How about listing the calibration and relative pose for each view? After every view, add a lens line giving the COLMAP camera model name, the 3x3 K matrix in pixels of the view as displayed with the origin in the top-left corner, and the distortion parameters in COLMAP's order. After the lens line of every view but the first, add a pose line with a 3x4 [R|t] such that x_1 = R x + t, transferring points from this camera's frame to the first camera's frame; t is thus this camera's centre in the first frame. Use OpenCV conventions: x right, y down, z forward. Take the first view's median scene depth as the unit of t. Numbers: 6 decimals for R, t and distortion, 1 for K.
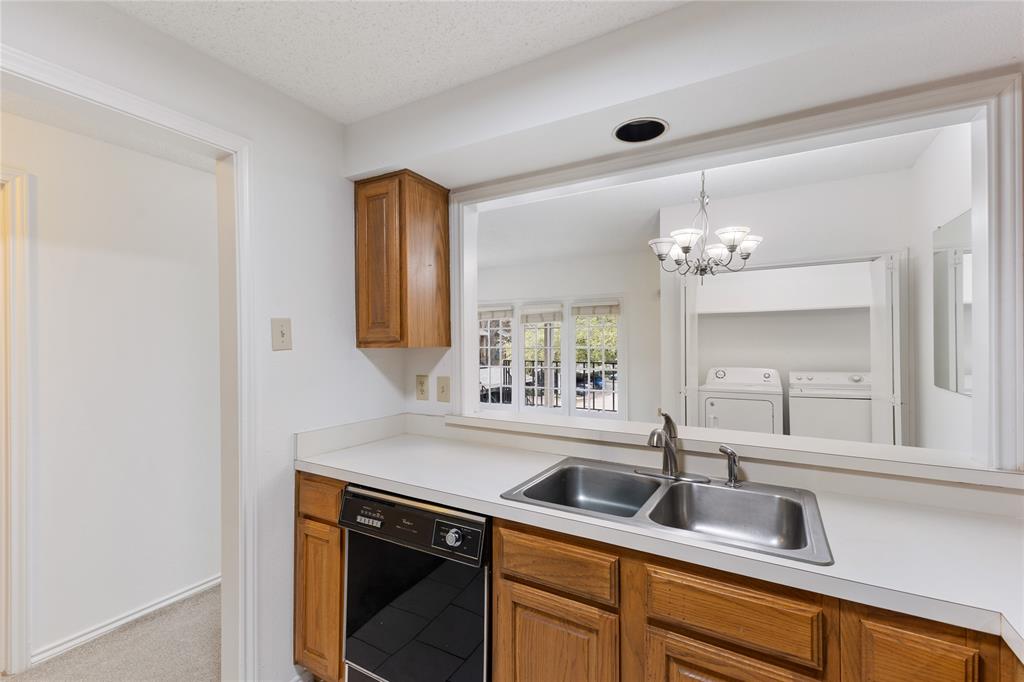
lens RADIAL K [[450.3, 0, 512.6], [0, 450.3, 339.7], [0, 0, 1]] dist [0.009360, -0.000684]
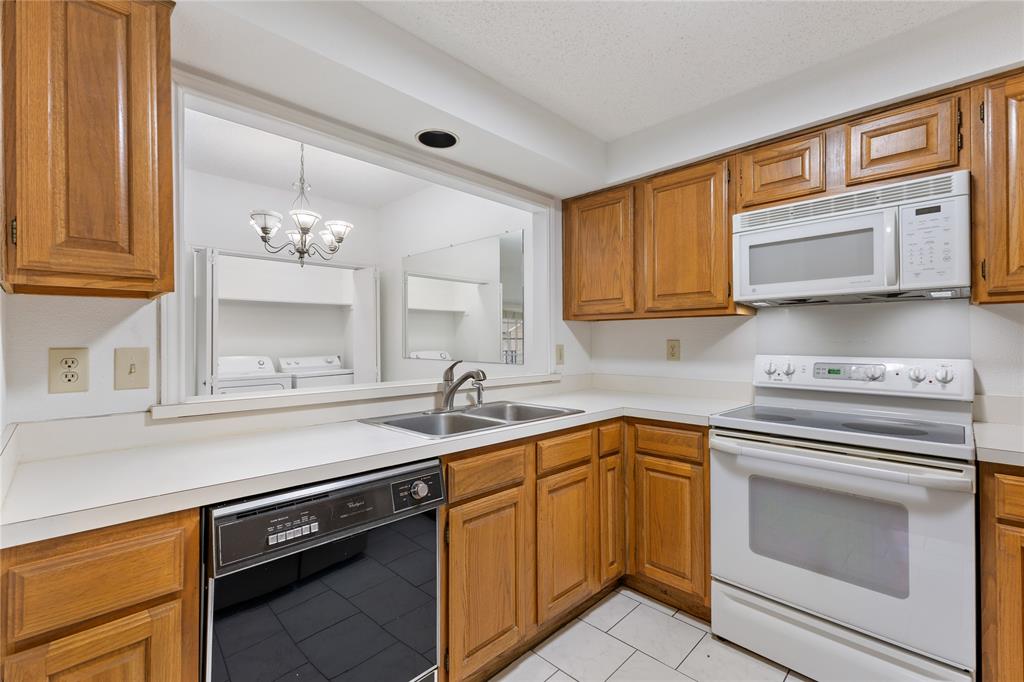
lens RADIAL K [[450.3, 0, 520.7], [0, 450.3, 339.4], [0, 0, 1]] dist [0.009360, -0.000684]
pose [[0.238385, 0.010530, 0.971114, -0.773477], [0.000706, 0.999939, -0.011016, 0.095557], [-0.971170, 0.003312, 0.238363, 0.419949]]
